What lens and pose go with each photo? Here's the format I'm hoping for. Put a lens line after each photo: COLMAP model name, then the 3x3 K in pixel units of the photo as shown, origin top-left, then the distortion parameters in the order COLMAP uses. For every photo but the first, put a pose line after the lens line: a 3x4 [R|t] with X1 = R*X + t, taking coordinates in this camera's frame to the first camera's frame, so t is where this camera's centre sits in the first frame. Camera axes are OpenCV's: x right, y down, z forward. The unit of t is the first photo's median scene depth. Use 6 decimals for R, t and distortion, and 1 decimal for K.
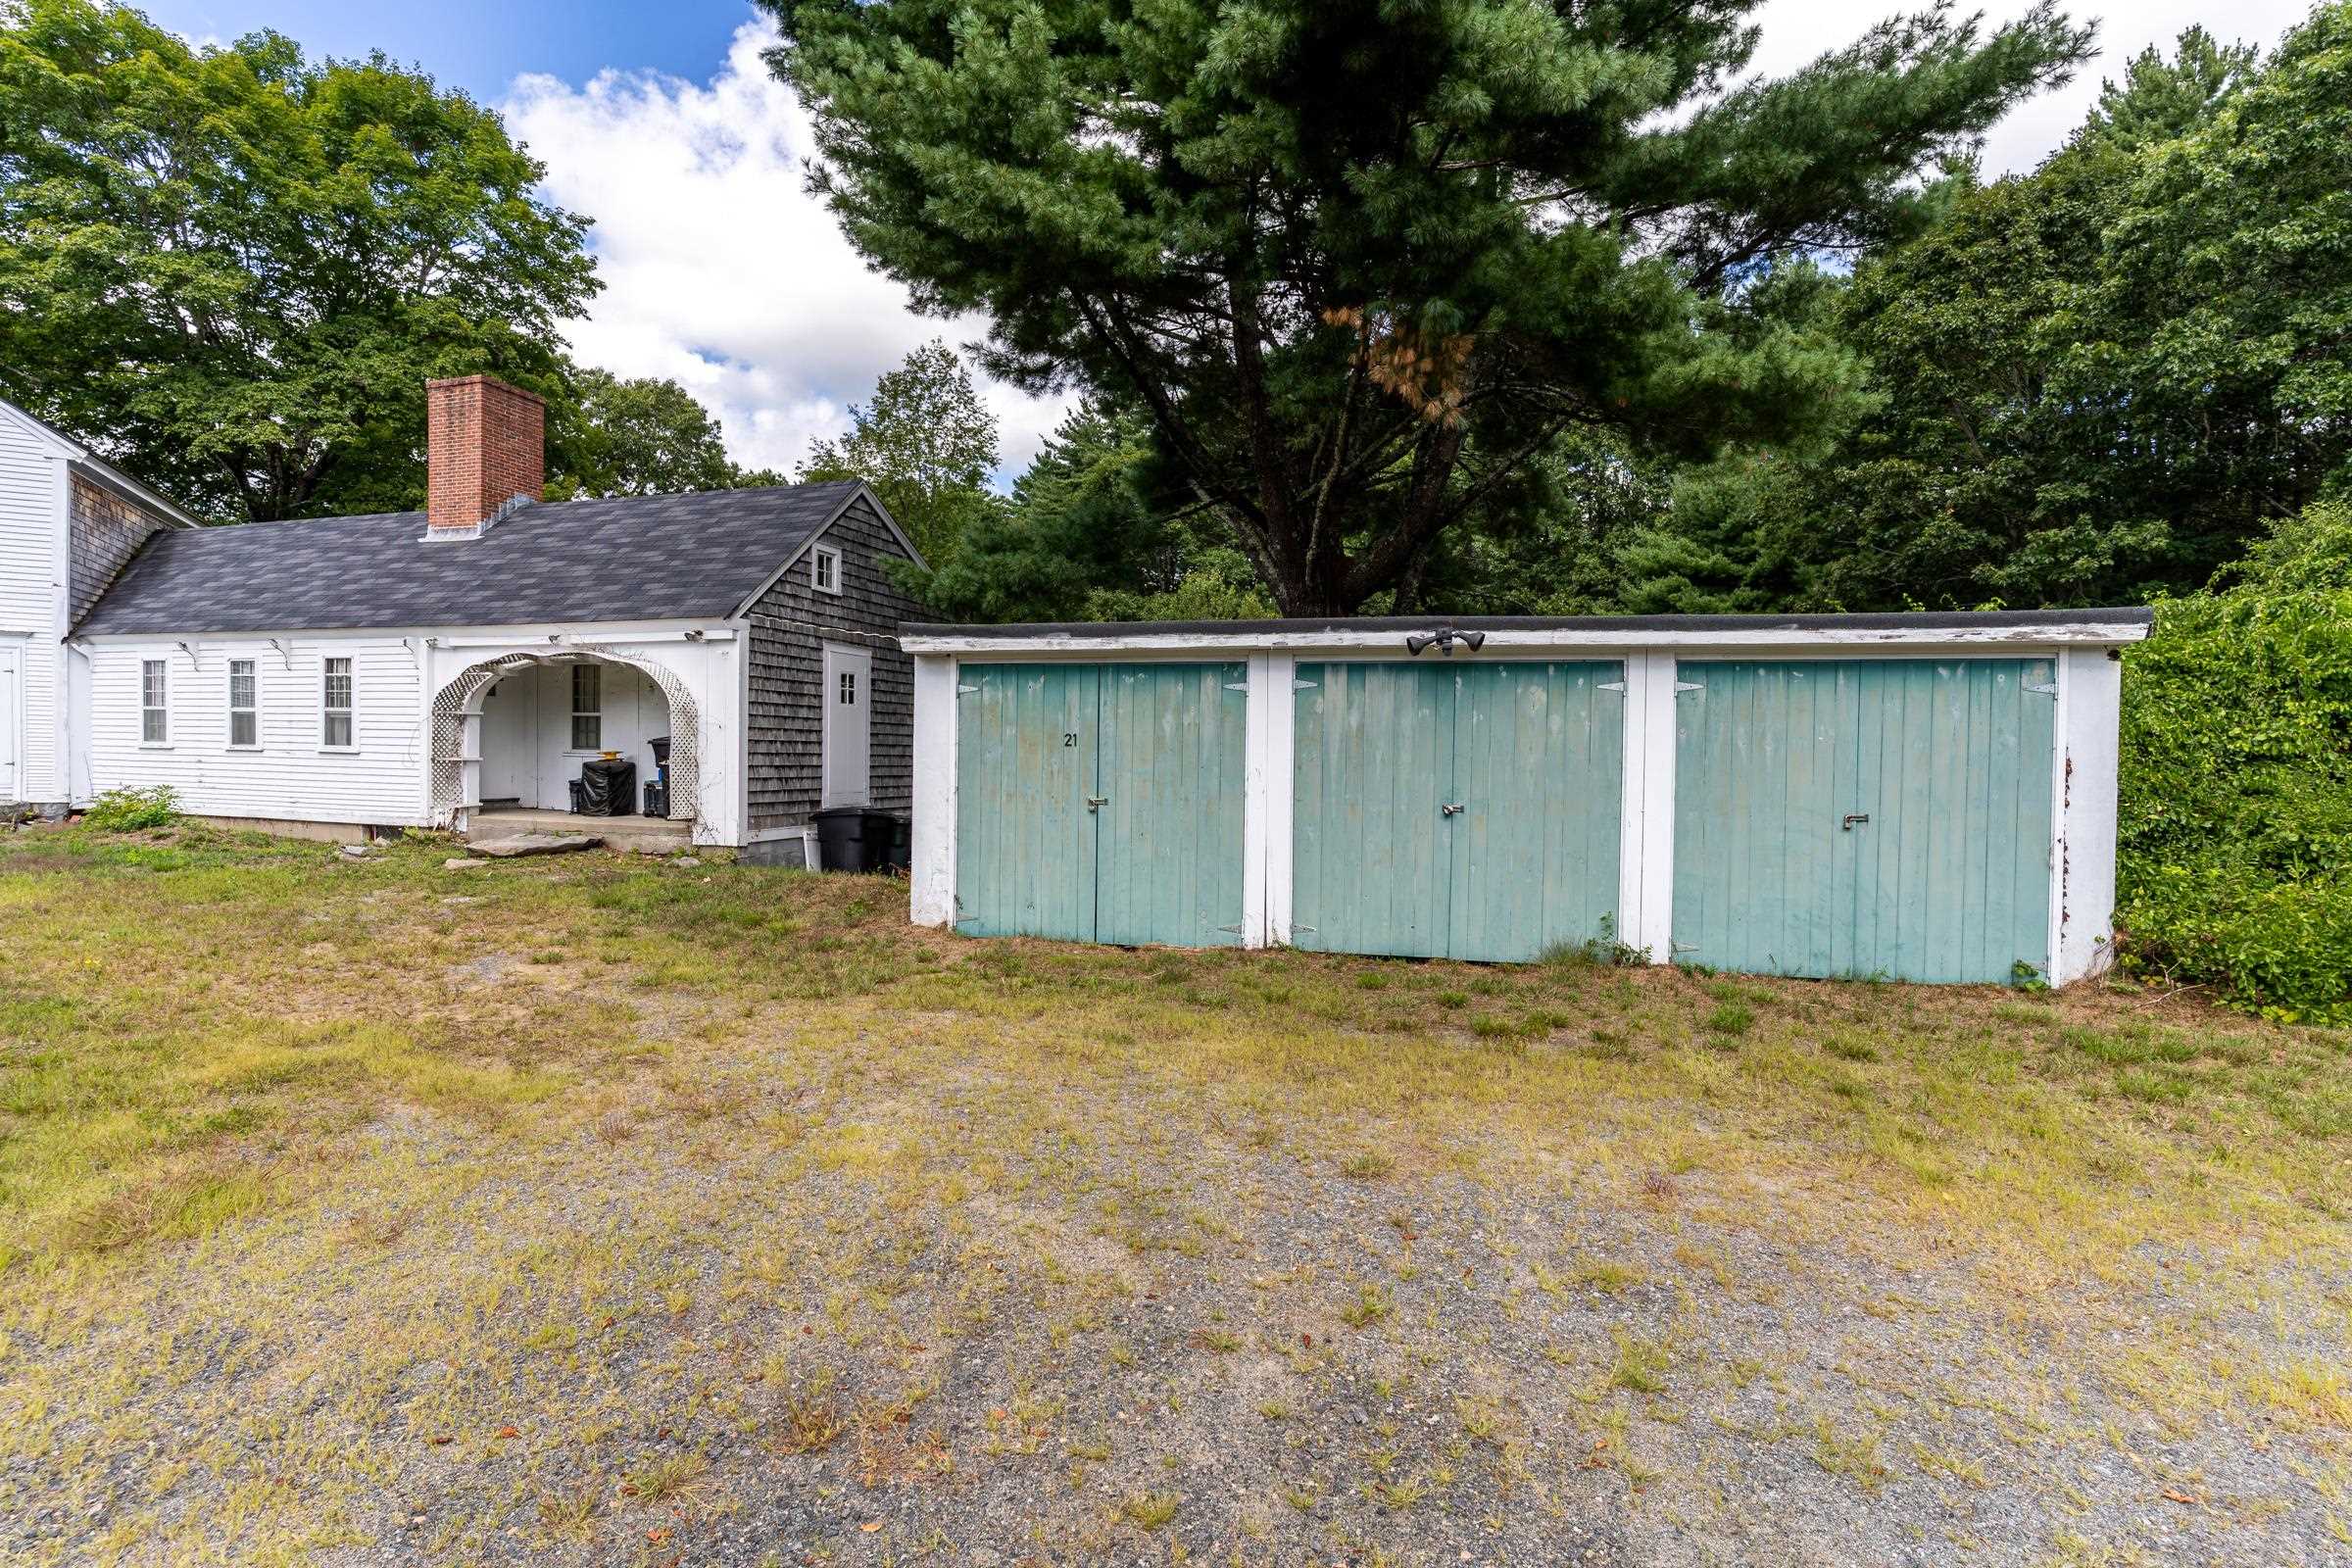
lens RADIAL K [[1105.8, 0, 1176.5], [0, 1105.8, 777.6], [0, 0, 1]] dist [0.000206, -0.000682]
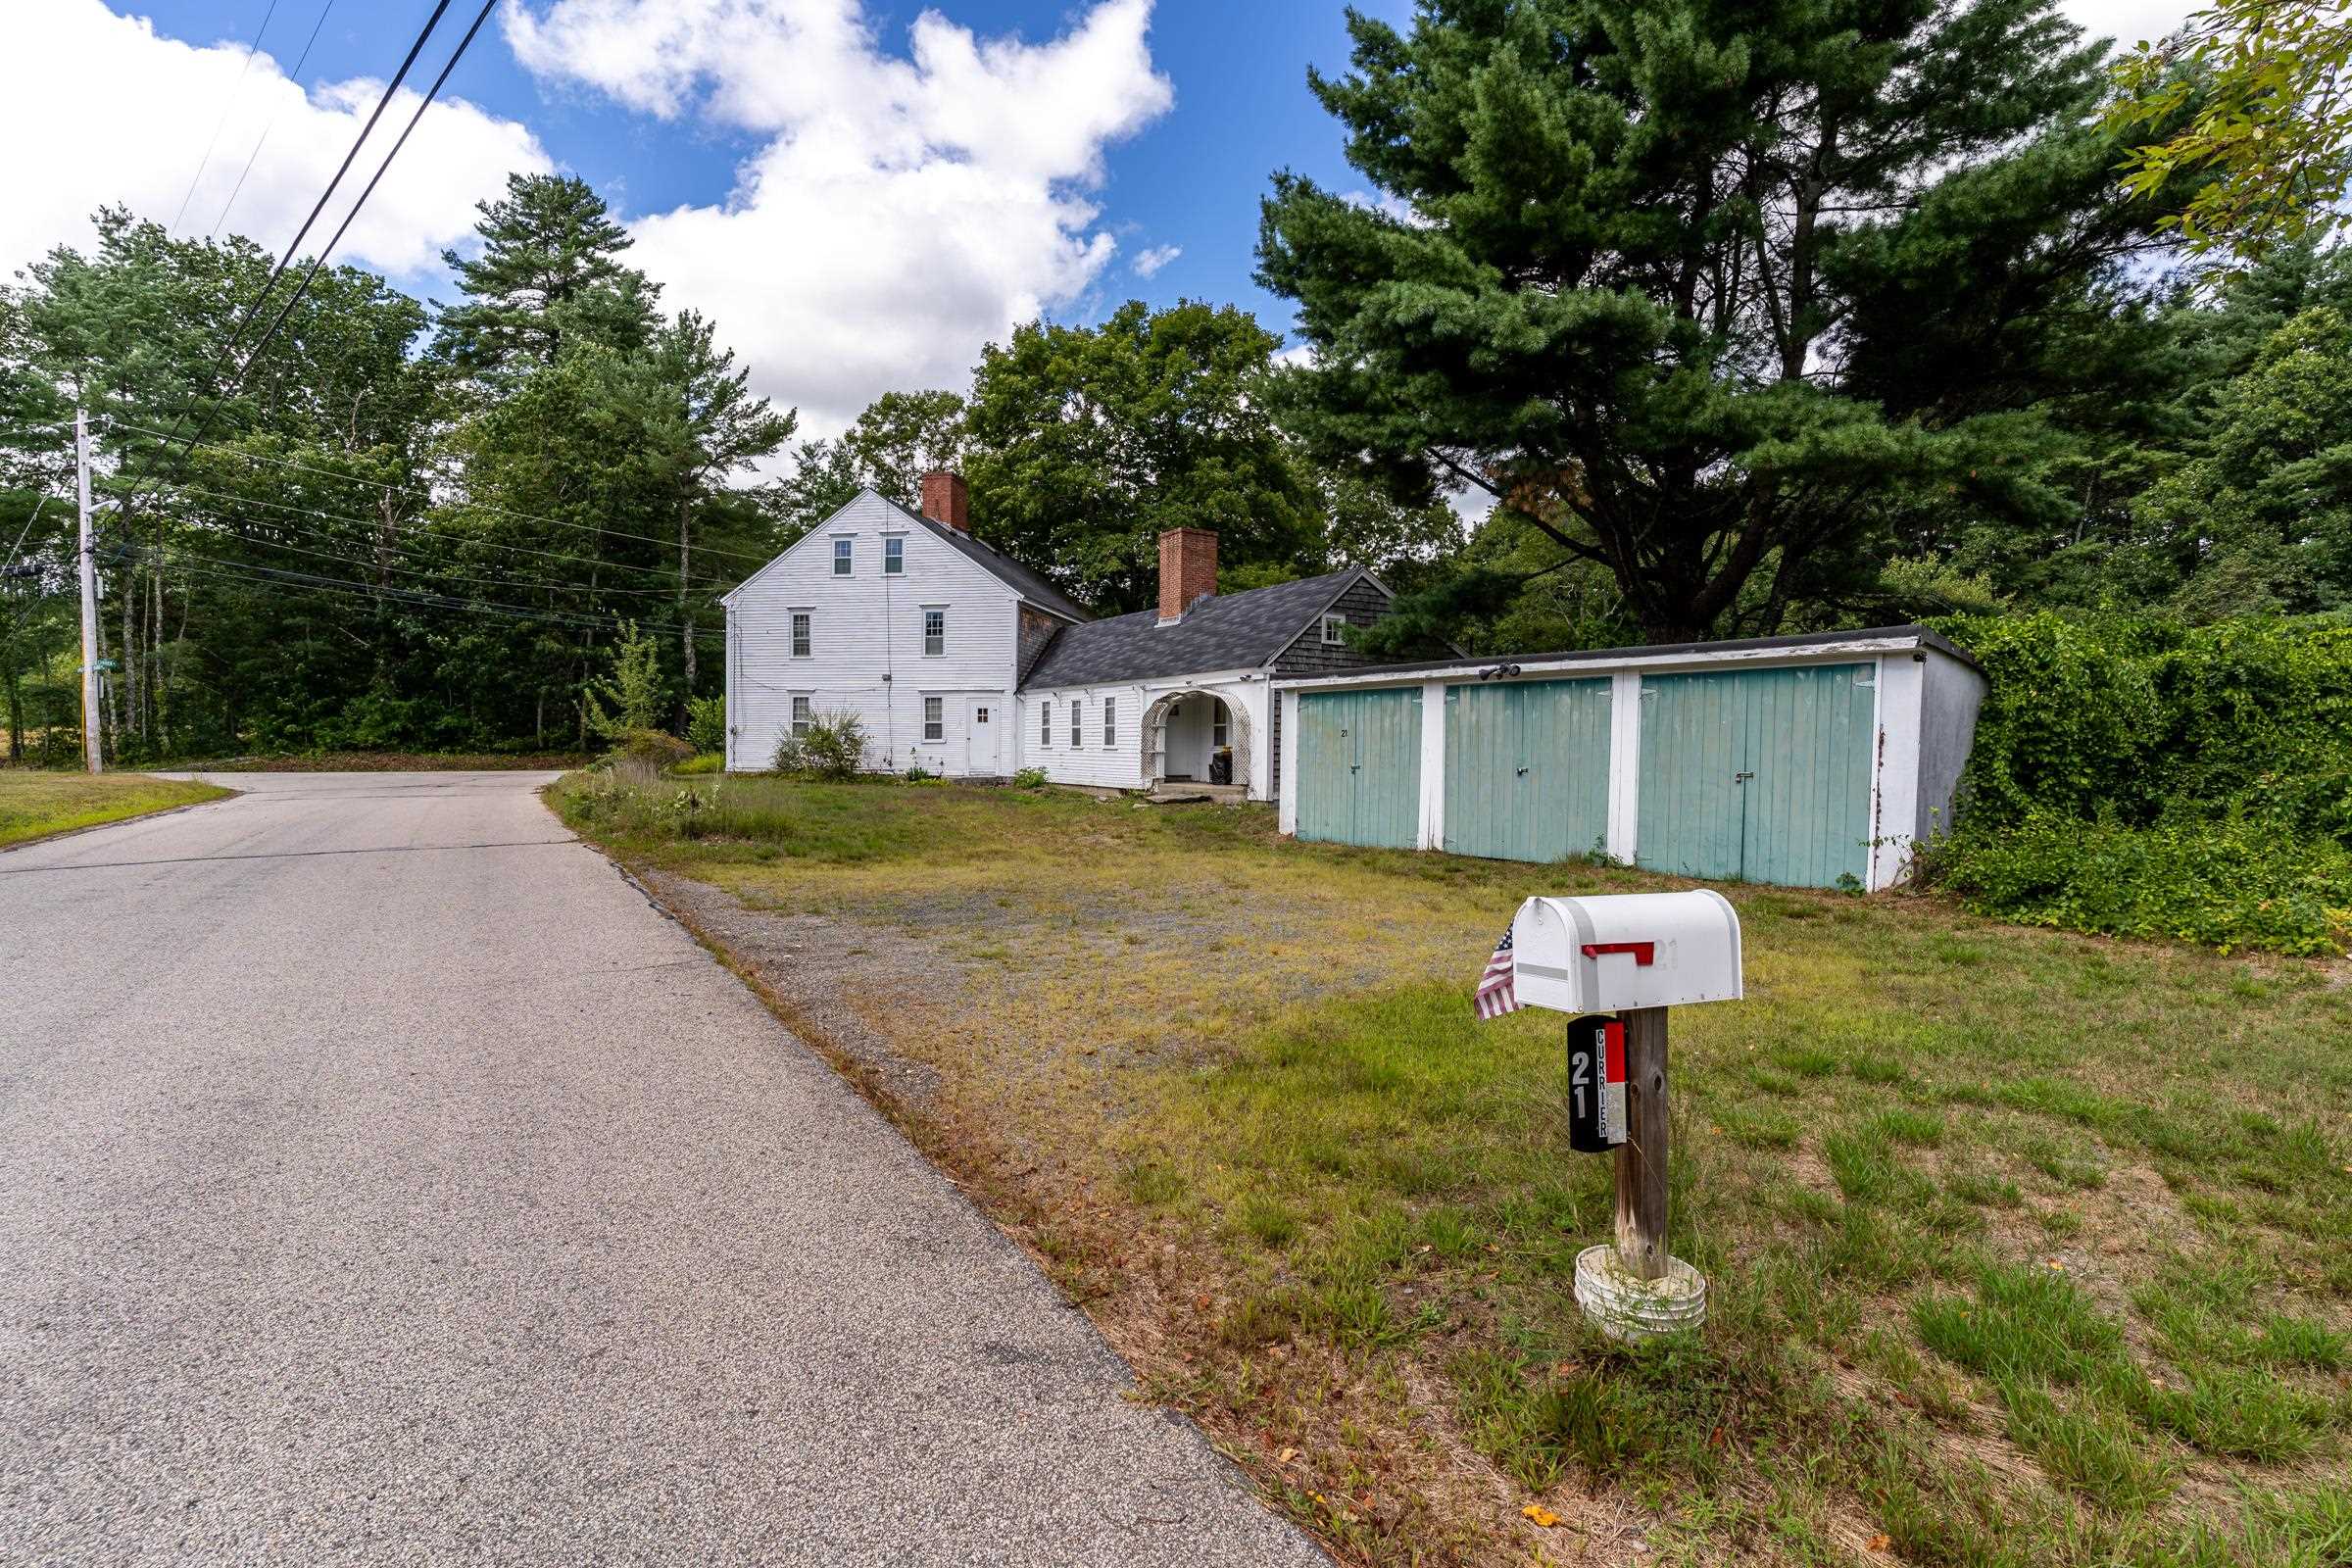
lens RADIAL K [[1105.8, 0, 1176.5], [0, 1105.8, 777.6], [0, 0, 1]] dist [0.000206, -0.000682]
pose [[0.765875, 0.008483, -0.642933, 0.587663], [-0.013463, 0.999905, -0.002843, 0.032875], [0.642848, 0.010833, 0.765917, -0.386563]]
